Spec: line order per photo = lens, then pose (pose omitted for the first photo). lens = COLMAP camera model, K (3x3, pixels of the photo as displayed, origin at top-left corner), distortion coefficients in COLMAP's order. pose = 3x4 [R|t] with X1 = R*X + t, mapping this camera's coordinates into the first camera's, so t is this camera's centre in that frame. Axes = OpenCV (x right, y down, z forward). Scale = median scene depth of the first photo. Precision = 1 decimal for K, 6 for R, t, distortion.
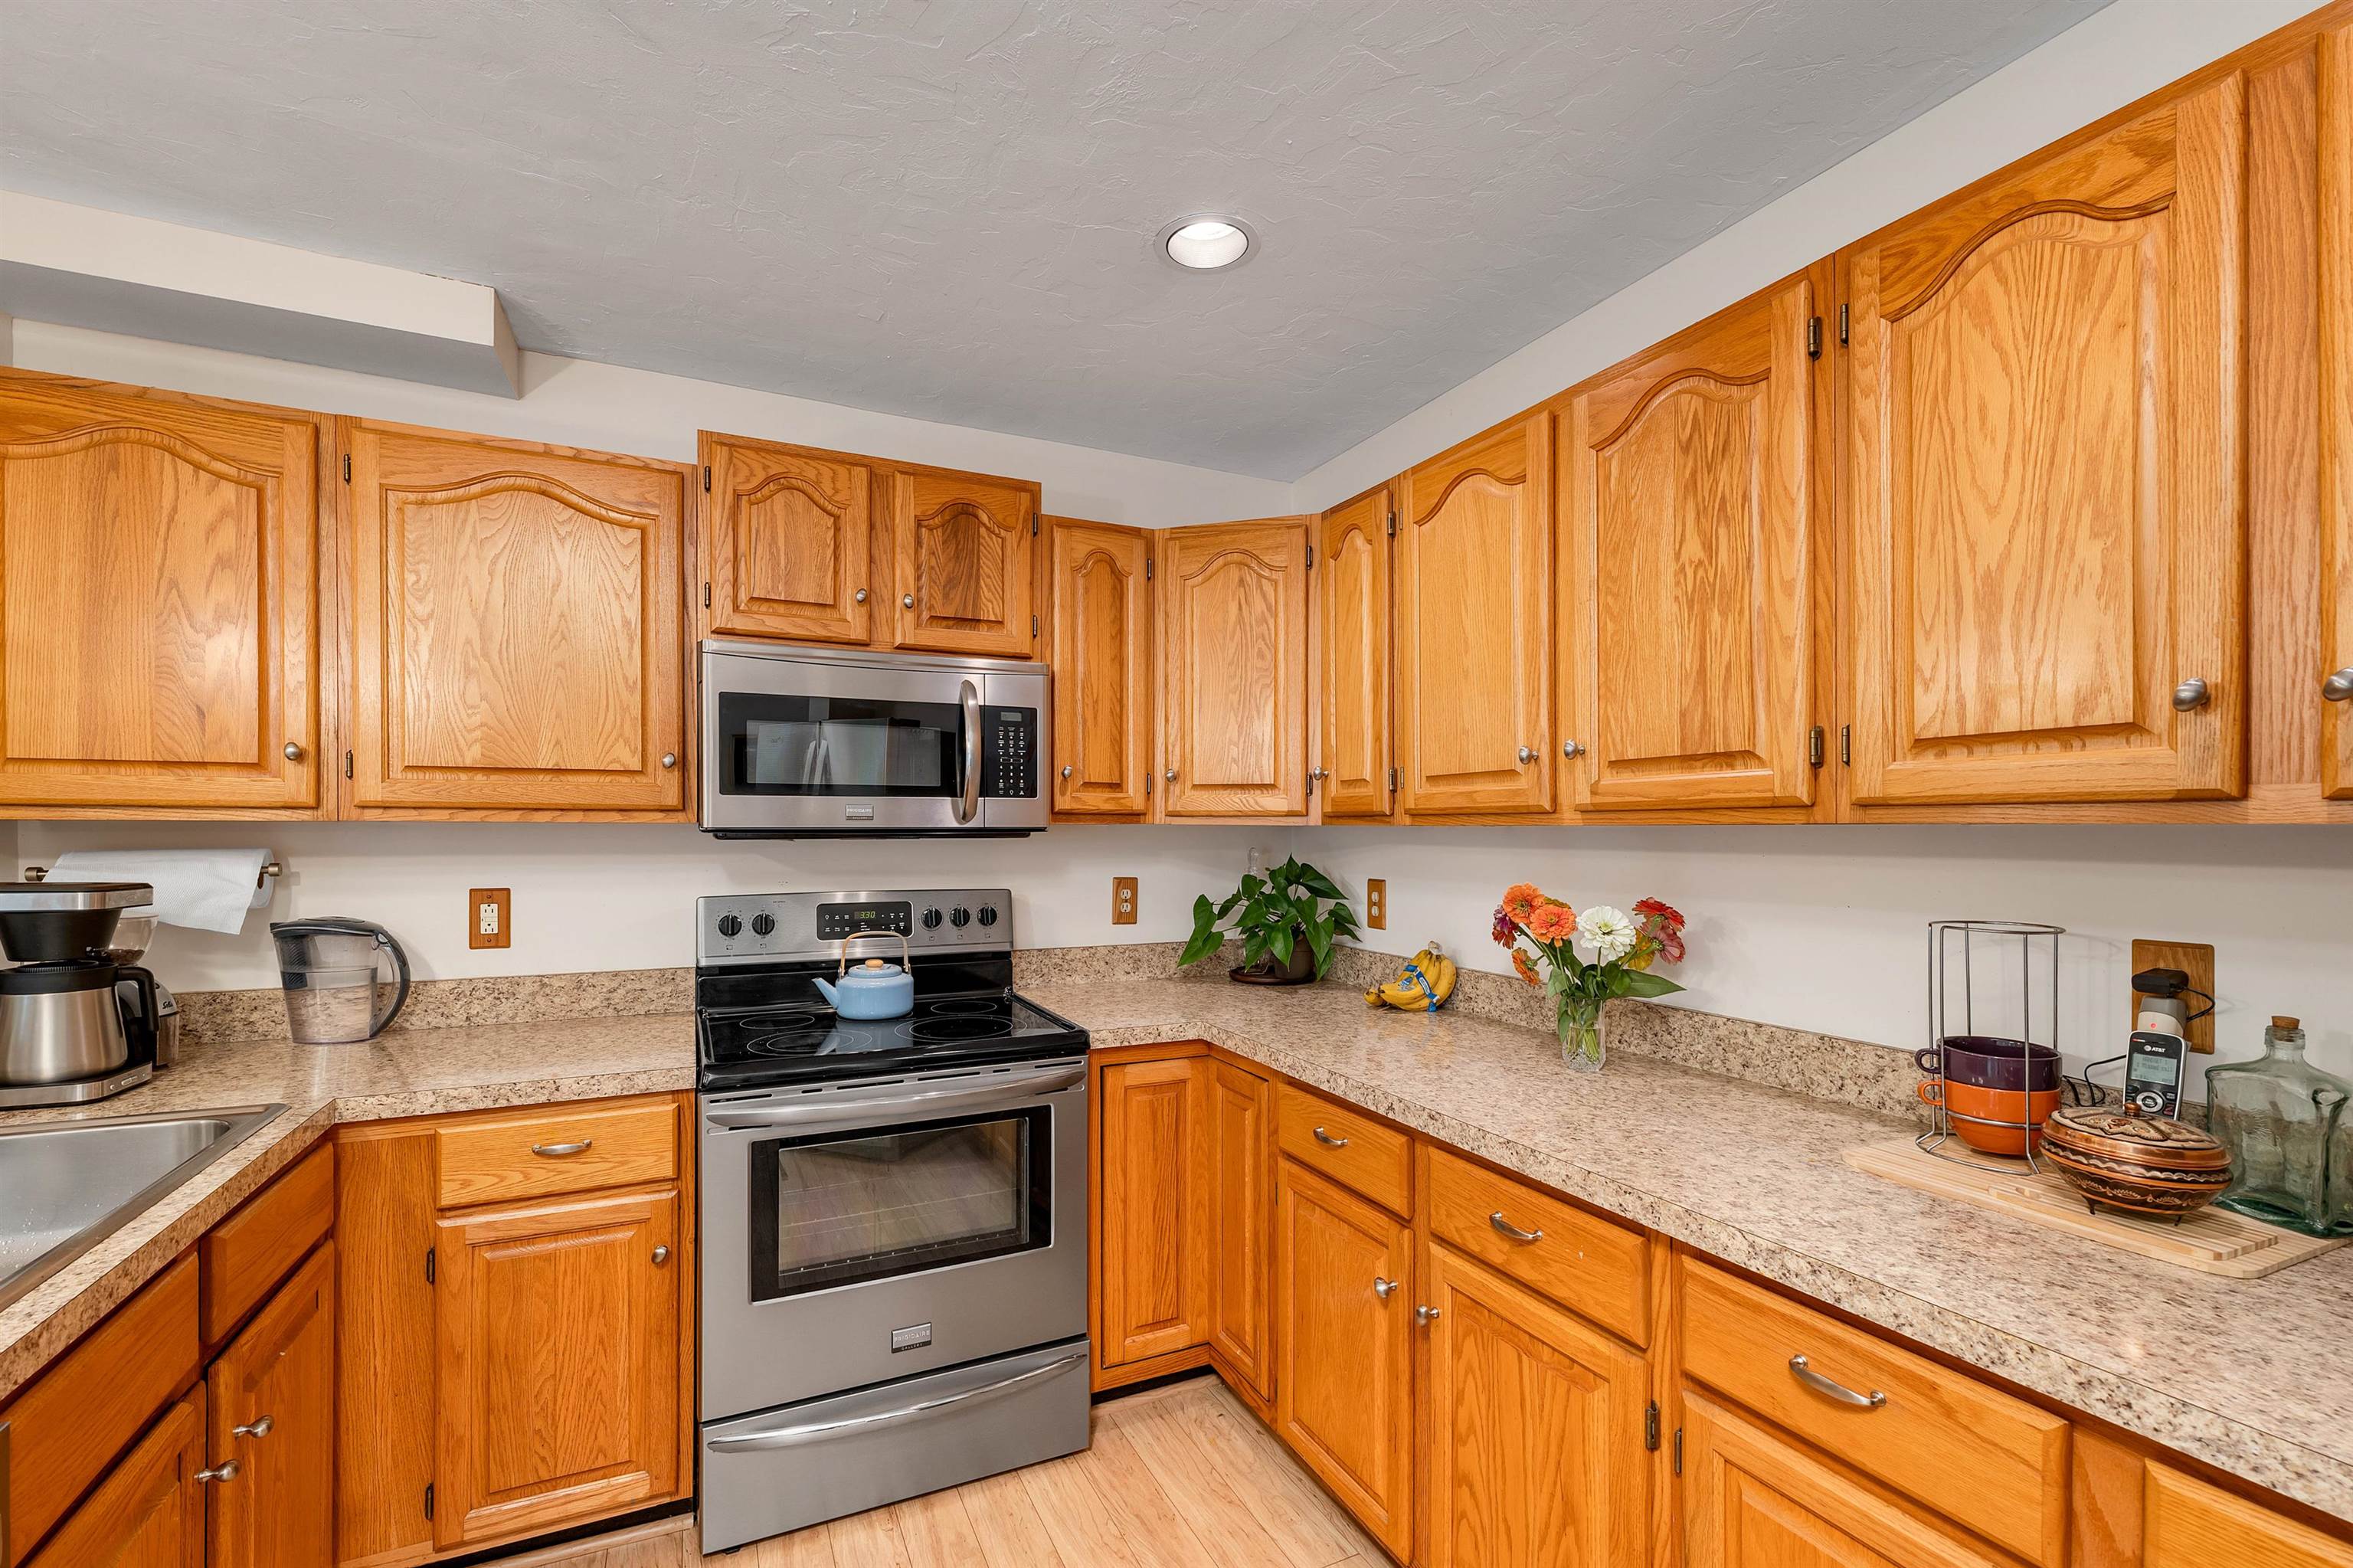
lens RADIAL K [[1000.8, 0, 1176.4], [0, 1000.8, 837.1], [0, 0, 1]] dist [0.000765, 0.000149]
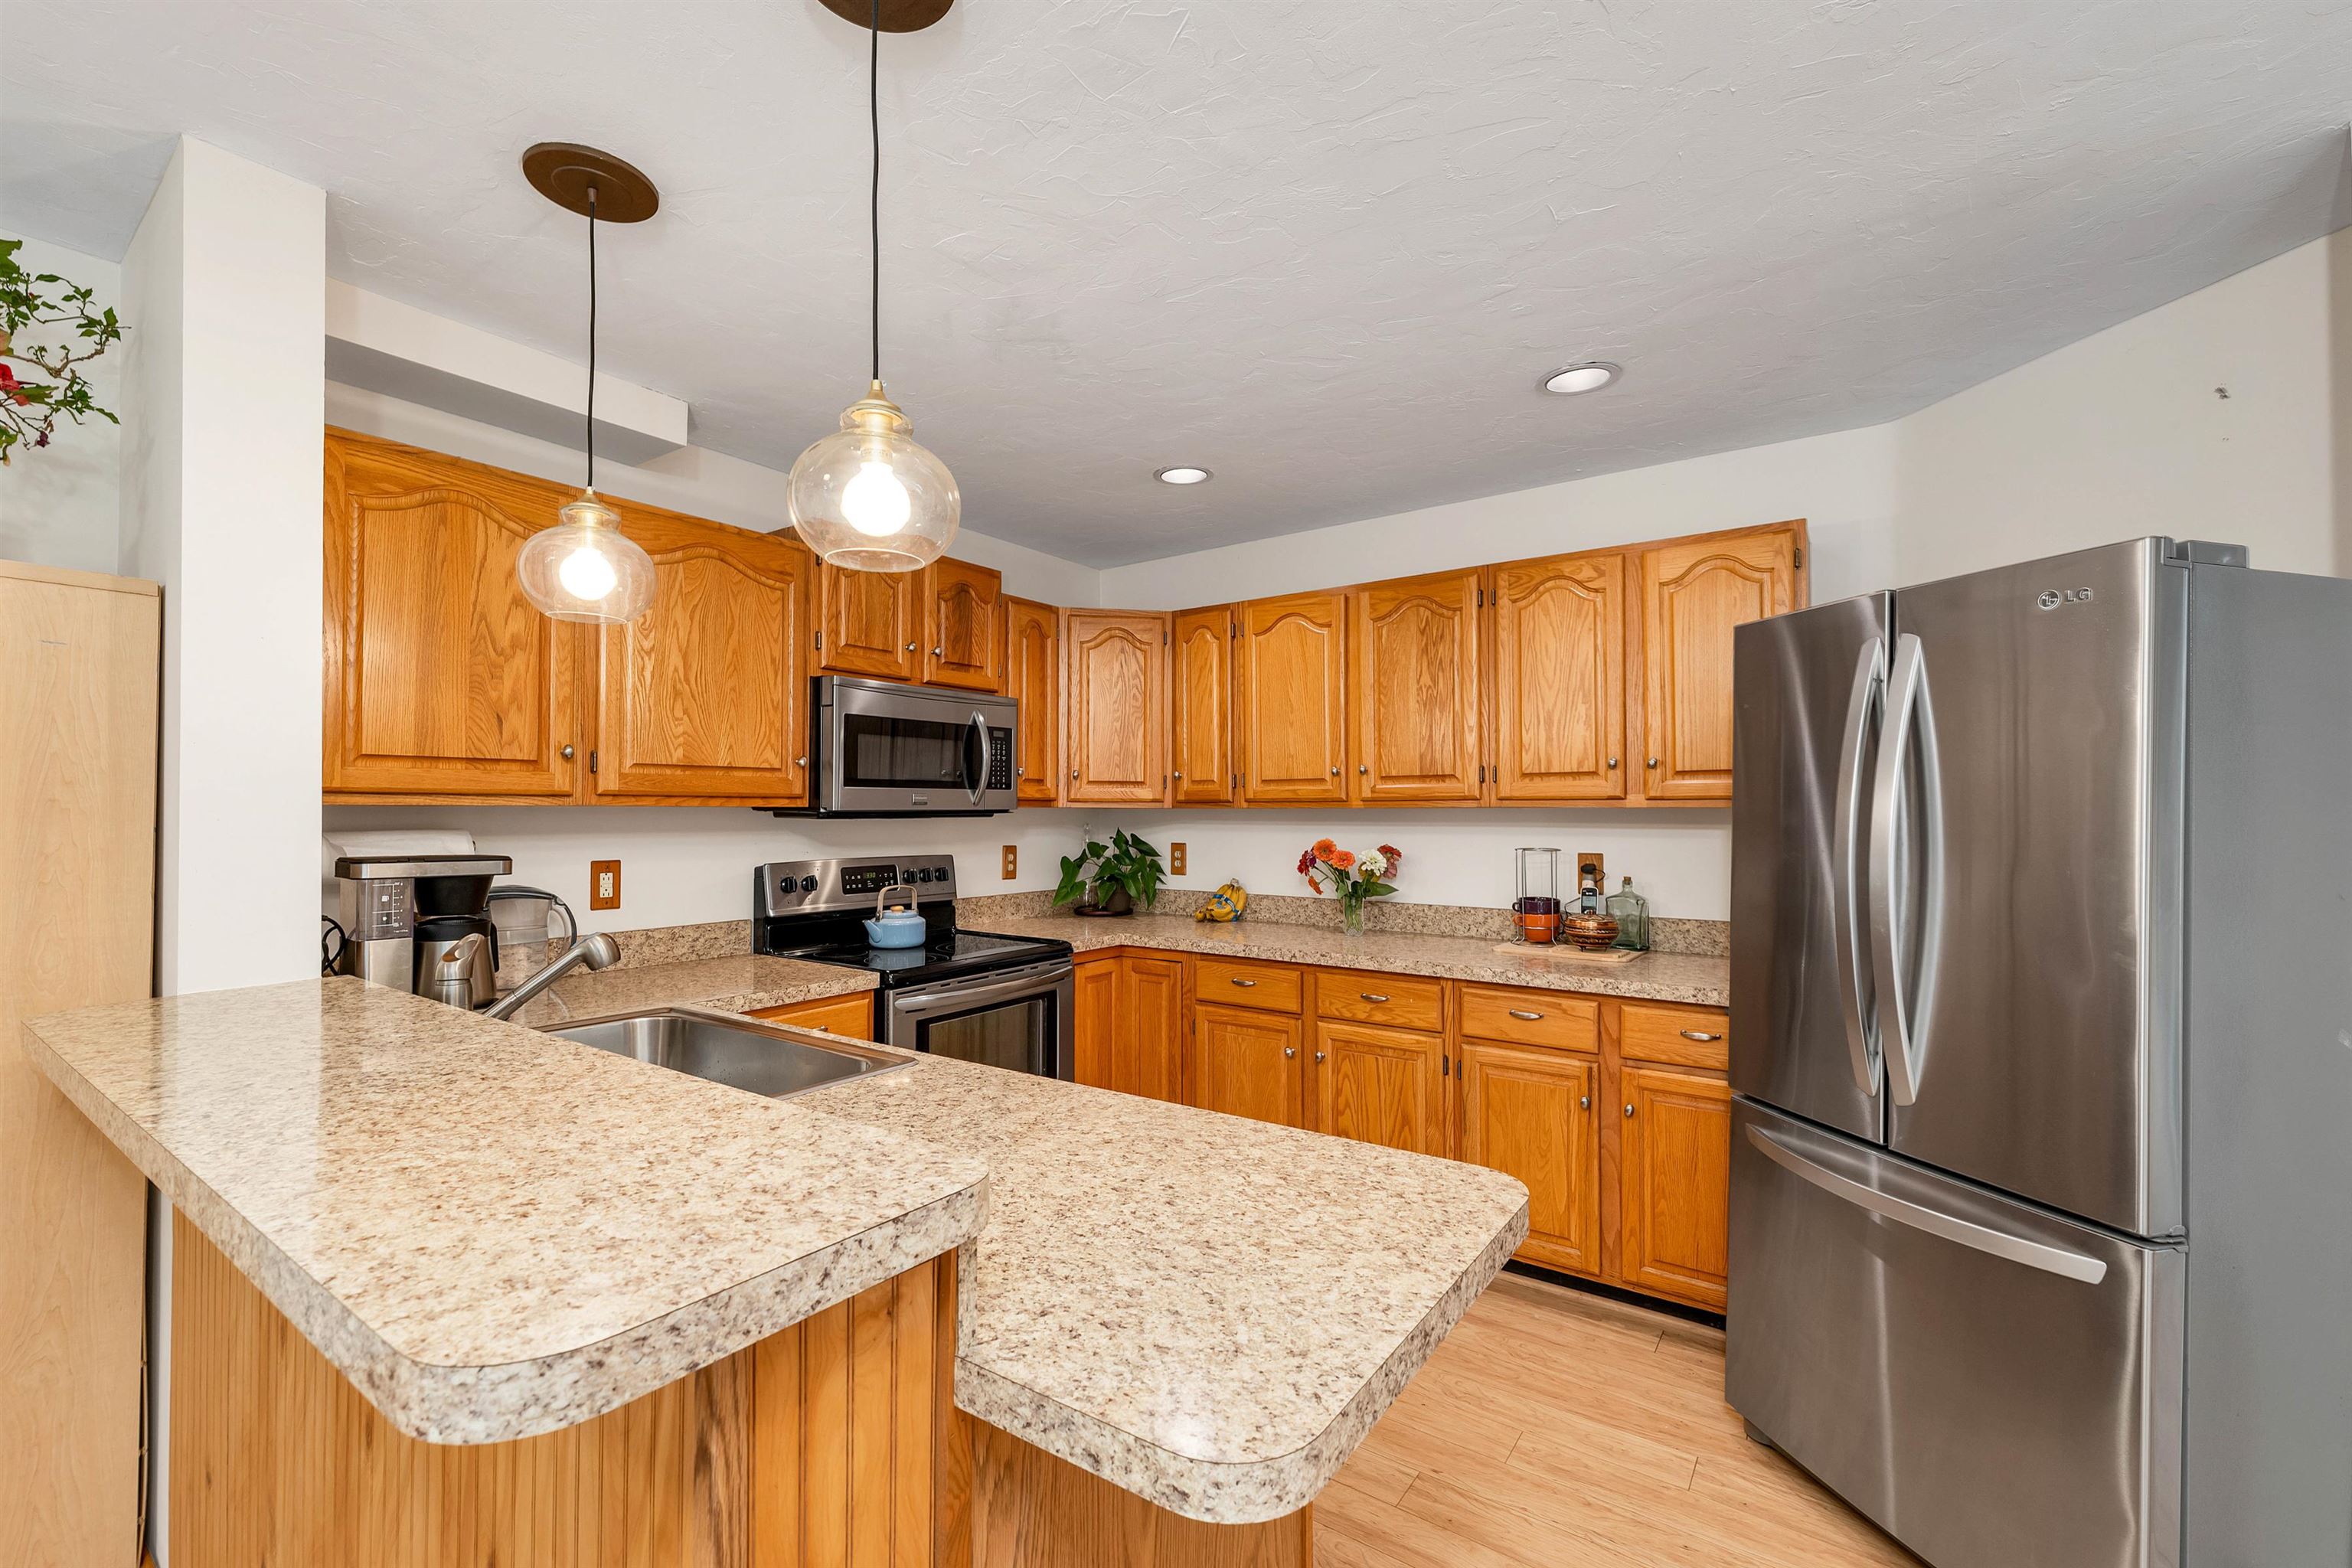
lens RADIAL K [[969.4, 0, 1176.3], [0, 969.4, 809.3], [0, 0, 1]] dist [0.001670, 0.000223]
pose [[0.874216, -0.001828, 0.485534, -0.709927], [0.006665, 0.999944, -0.008236, 0.003394], [-0.485491, 0.010436, 0.874179, -0.411016]]
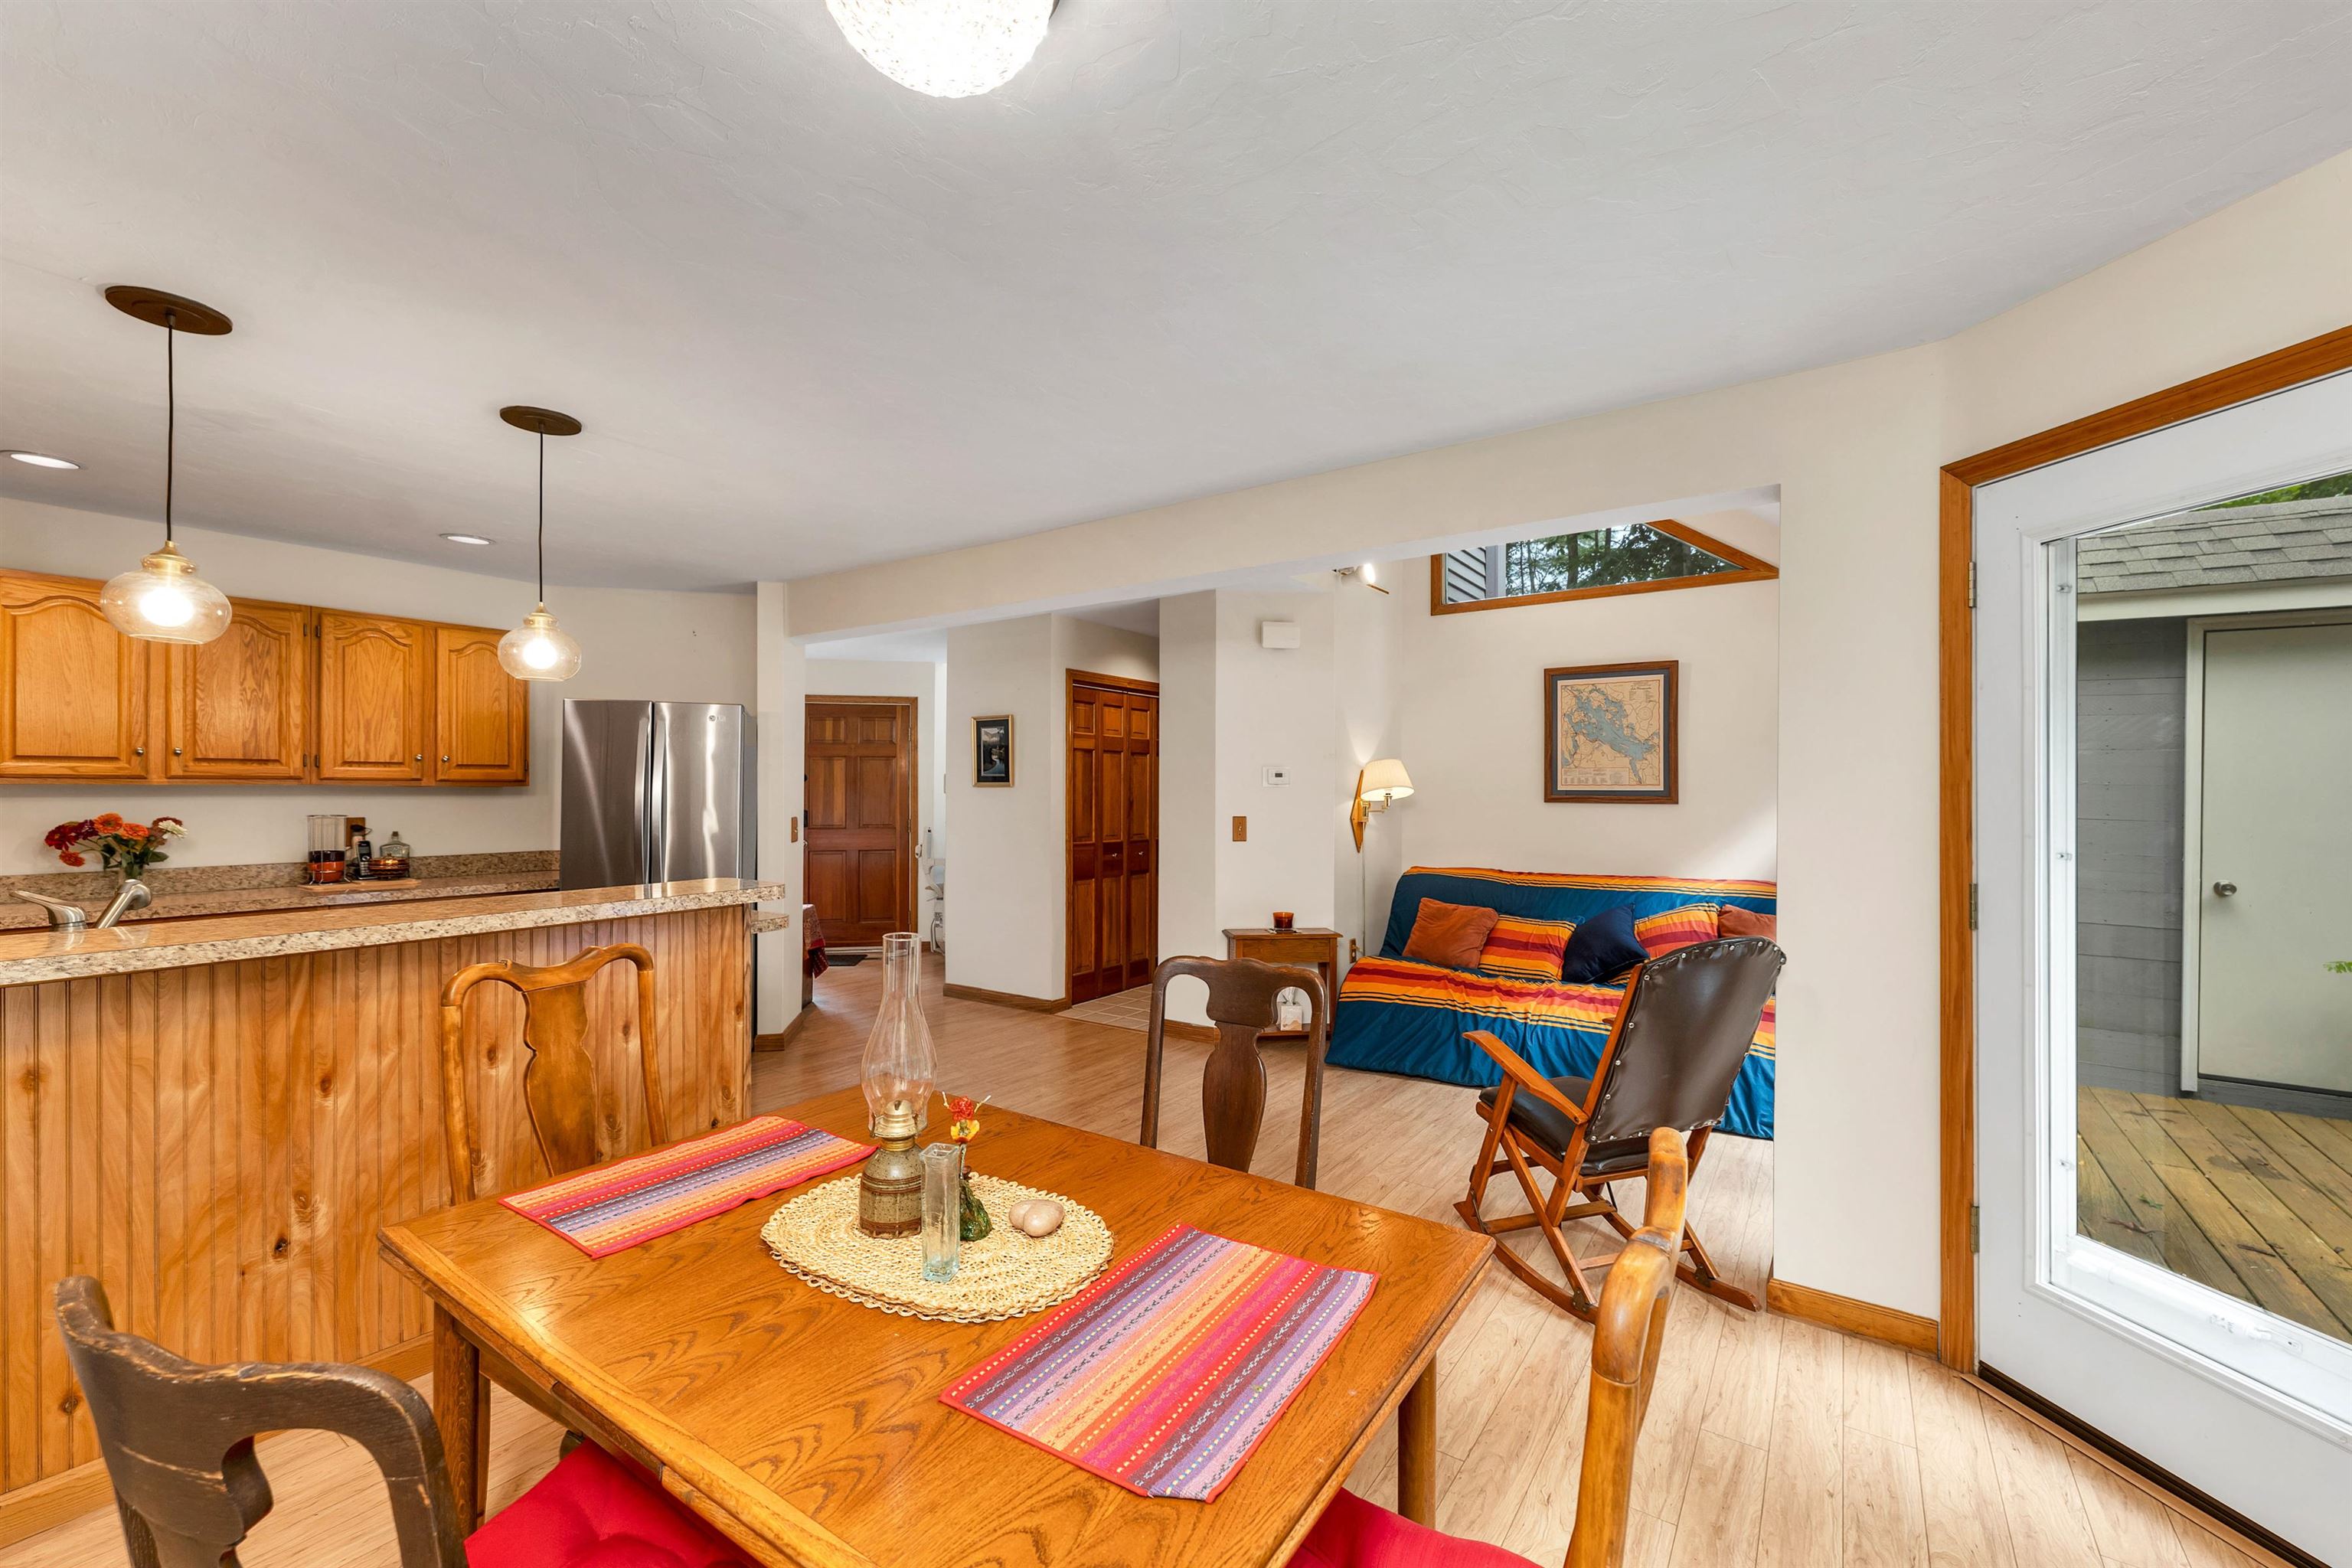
lens RADIAL K [[976.1, 0, 1153.9], [0, 976.1, 787.2], [0, 0, 1]] dist [0.009713, 0.000159]
pose [[-0.474767, 0.000033, 0.880111, -2.206891], [0.005428, 0.999981, 0.002891, -0.000215], [-0.880095, 0.006150, -0.474759, 0.080665]]
